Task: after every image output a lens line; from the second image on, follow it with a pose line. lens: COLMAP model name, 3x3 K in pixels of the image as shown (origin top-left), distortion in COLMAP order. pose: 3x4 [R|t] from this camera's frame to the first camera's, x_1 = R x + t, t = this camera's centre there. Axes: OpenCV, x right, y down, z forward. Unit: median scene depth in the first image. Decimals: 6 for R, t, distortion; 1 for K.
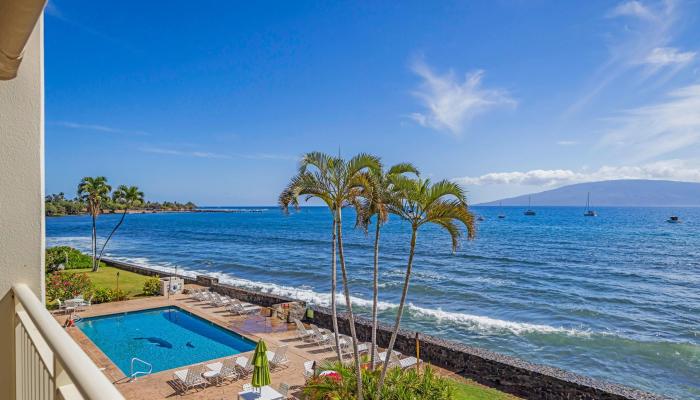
lens RADIAL K [[453.6, 0, 361.6], [0, 453.6, 194.9], [0, 0, 1]] dist [-0.001580, -0.001398]
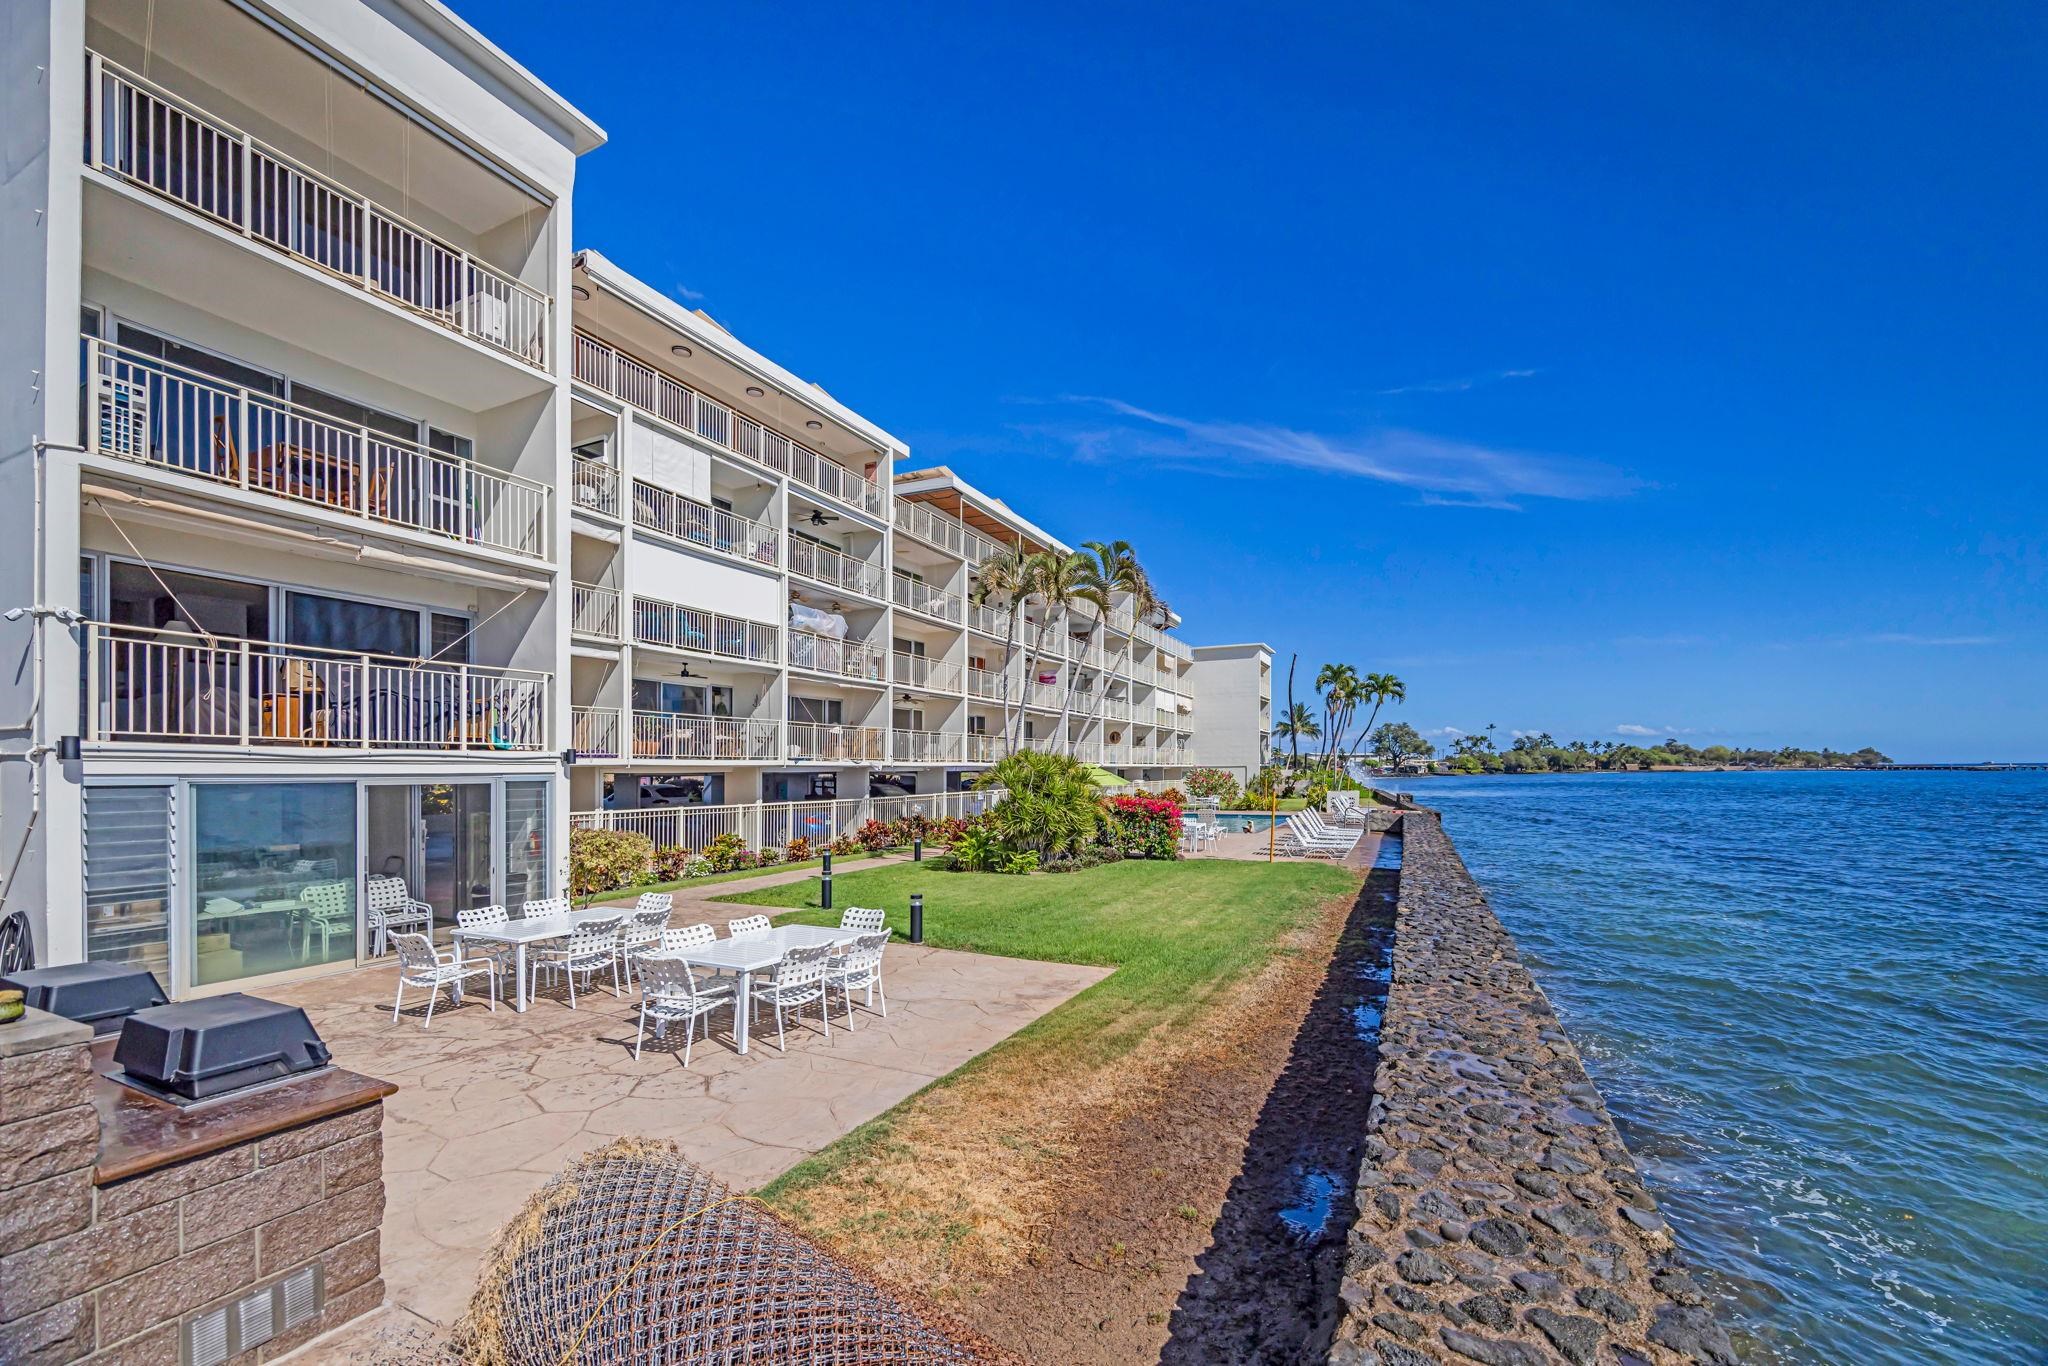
lens RADIAL K [[839.3, 0, 1036.5], [0, 839.3, 786.8], [0, 0, 1]] dist [-0.001650, 0.001061]
pose [[0.385462, 0.015497, -0.922593, 0.670120], [0.027184, 0.999234, 0.028142, 0.157990], [0.922323, -0.035927, 0.384746, 0.116349]]
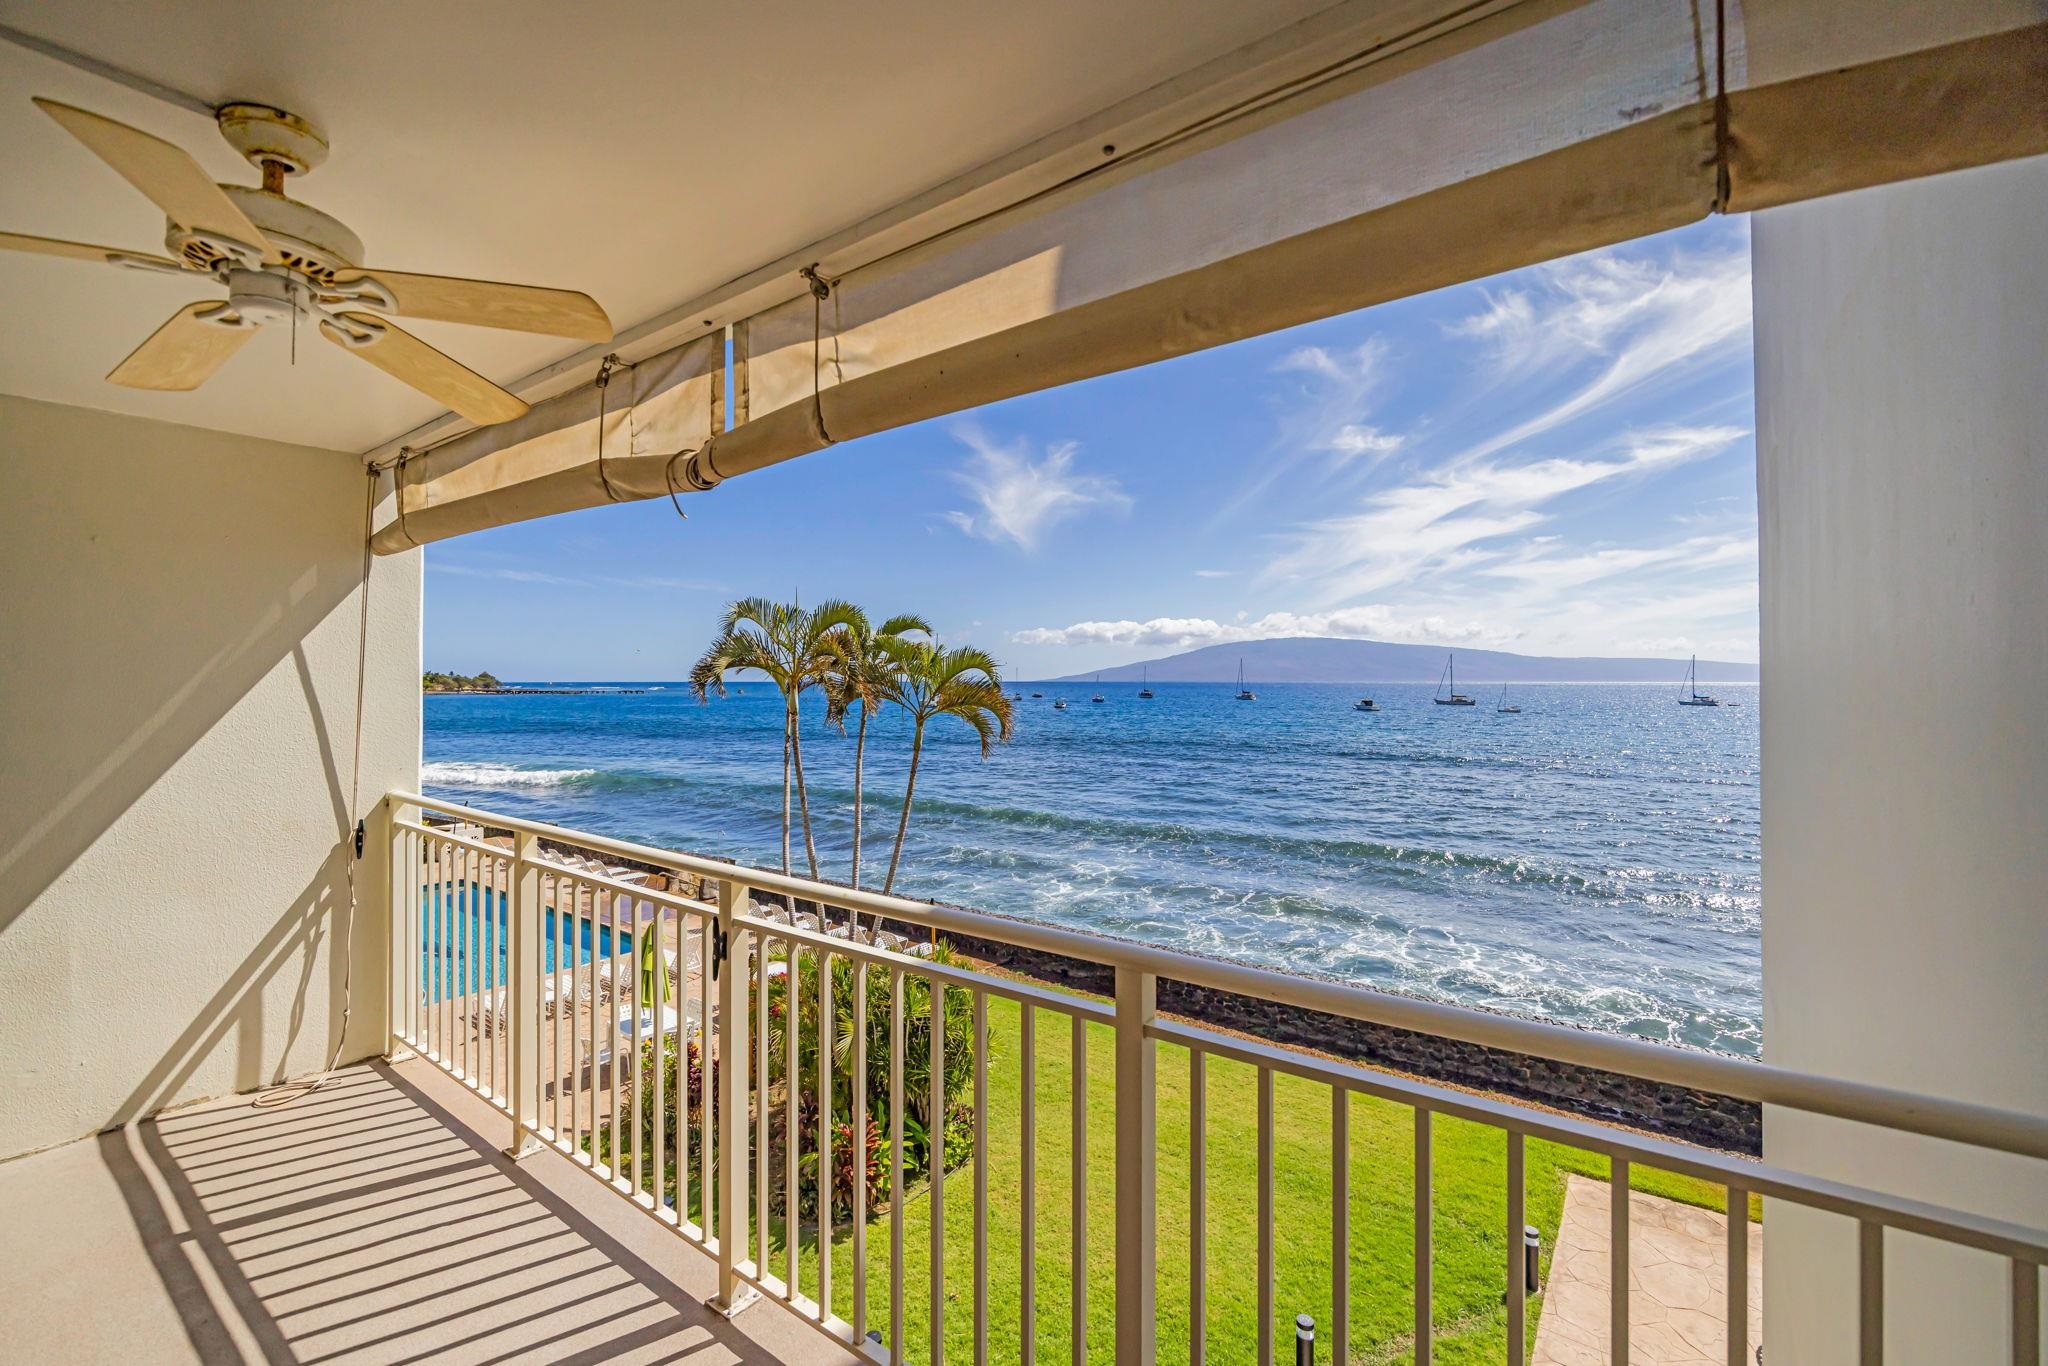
lens RADIAL K [[839.4, 0, 1050.7], [0, 839.4, 635.3], [0, 0, 1]] dist [-0.005303, 0.000094]
pose [[0.973421, 0.015159, 0.228522, 0.010010], [-0.008417, 0.999501, -0.030448, -0.005011], [-0.228870, 0.027715, 0.973062, -0.066931]]
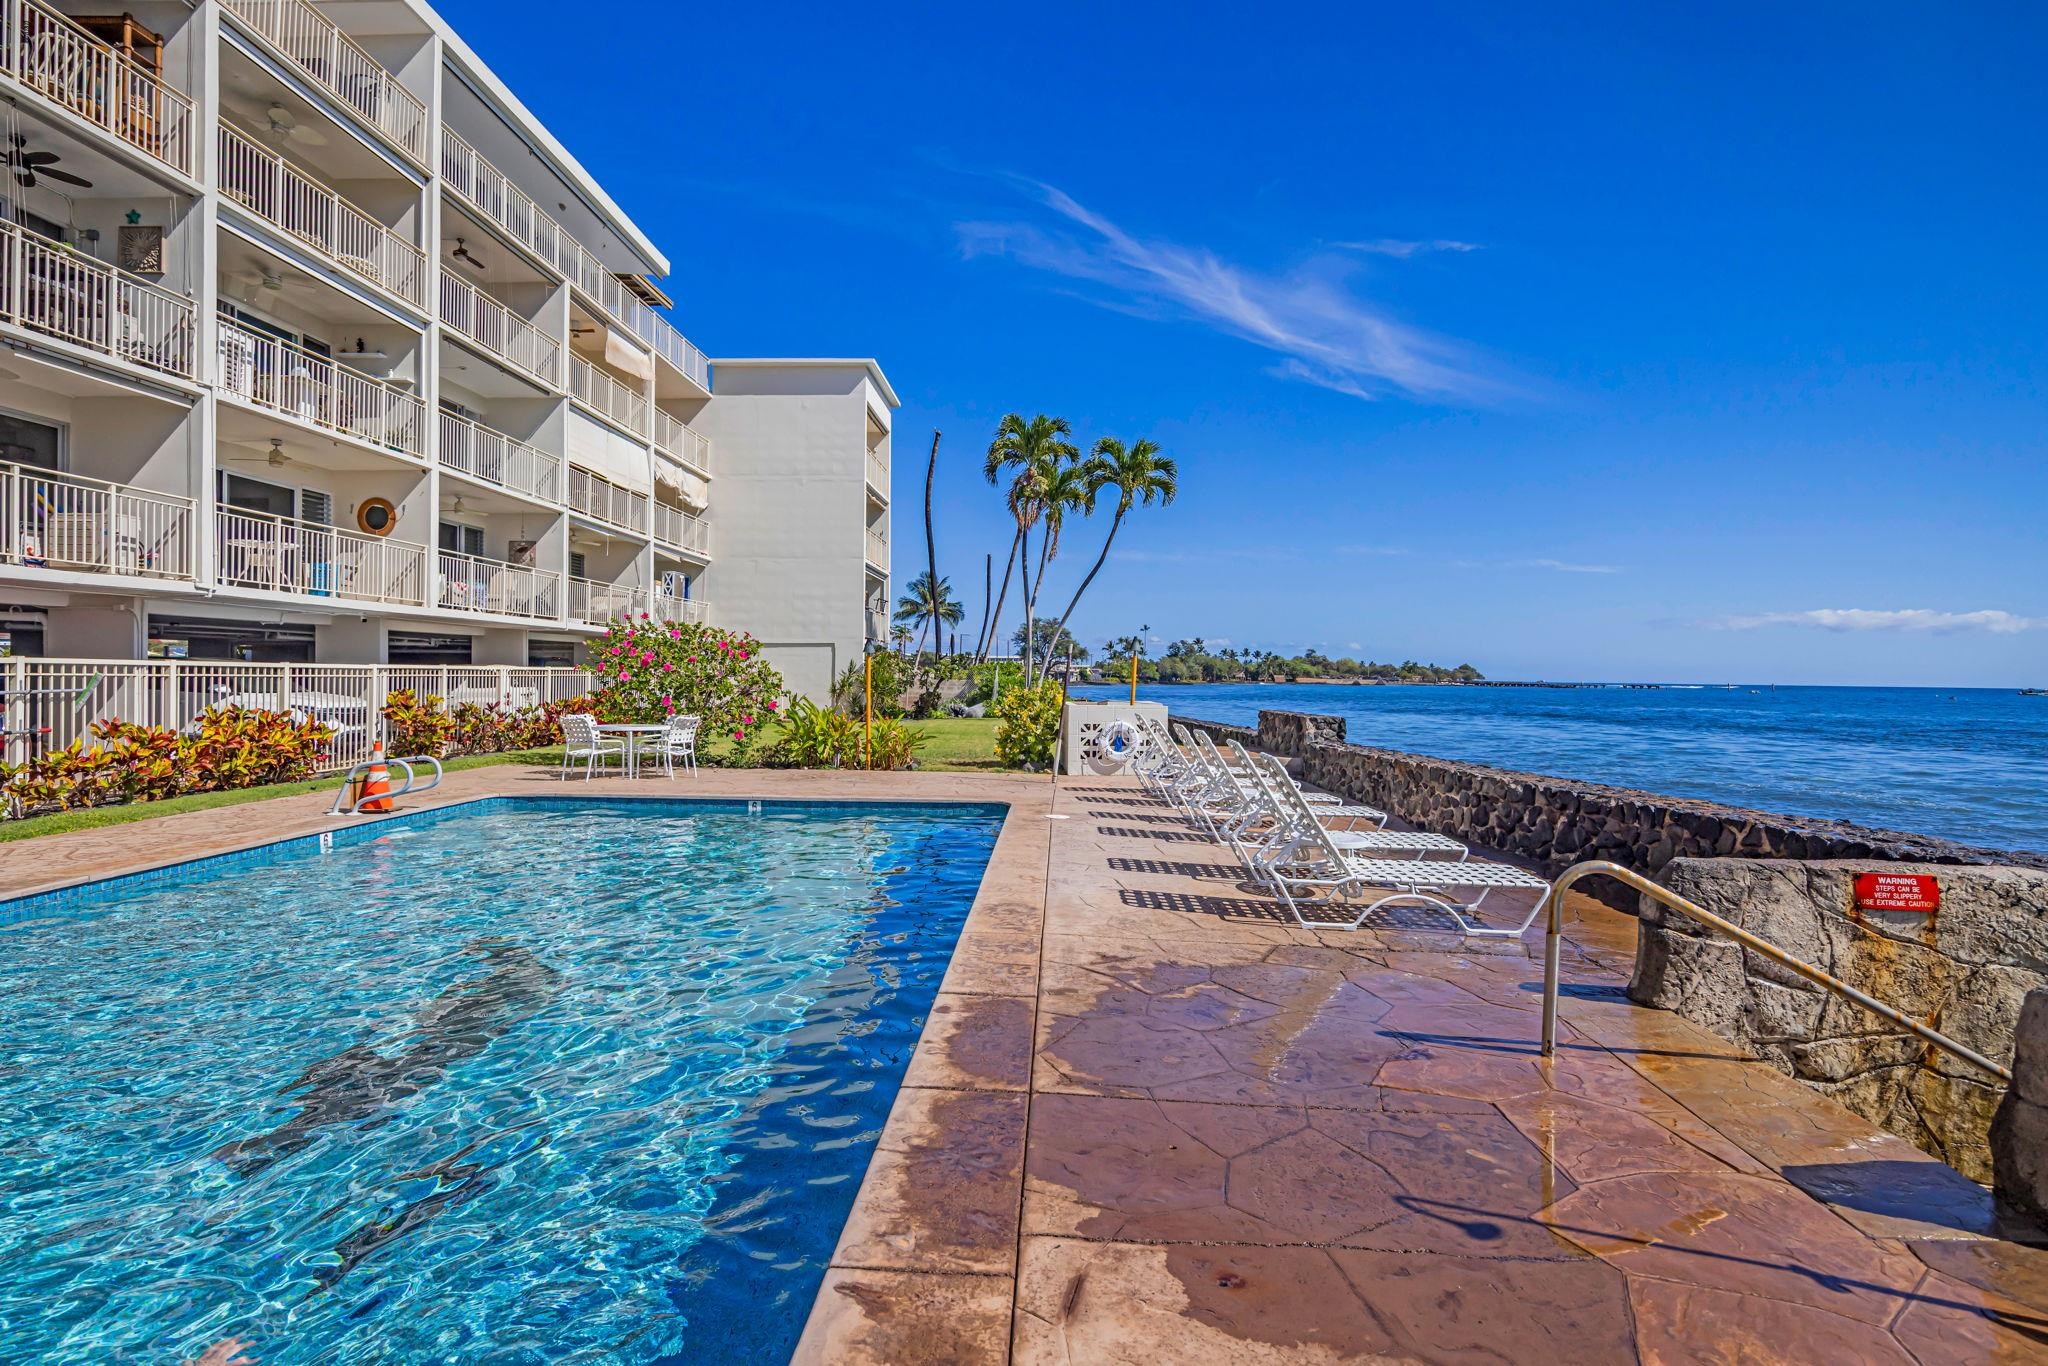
lens RADIAL K [[1025.4, 0, 1014.7], [0, 1025.4, 711.1], [0, 0, 1]] dist [-0.033702, 0.000144]
pose [[0.707442, 0.029049, -0.706174, -0.149577], [0.007512, 0.998789, 0.048612, 0.200216], [0.706731, -0.039695, 0.706368, 0.768773]]
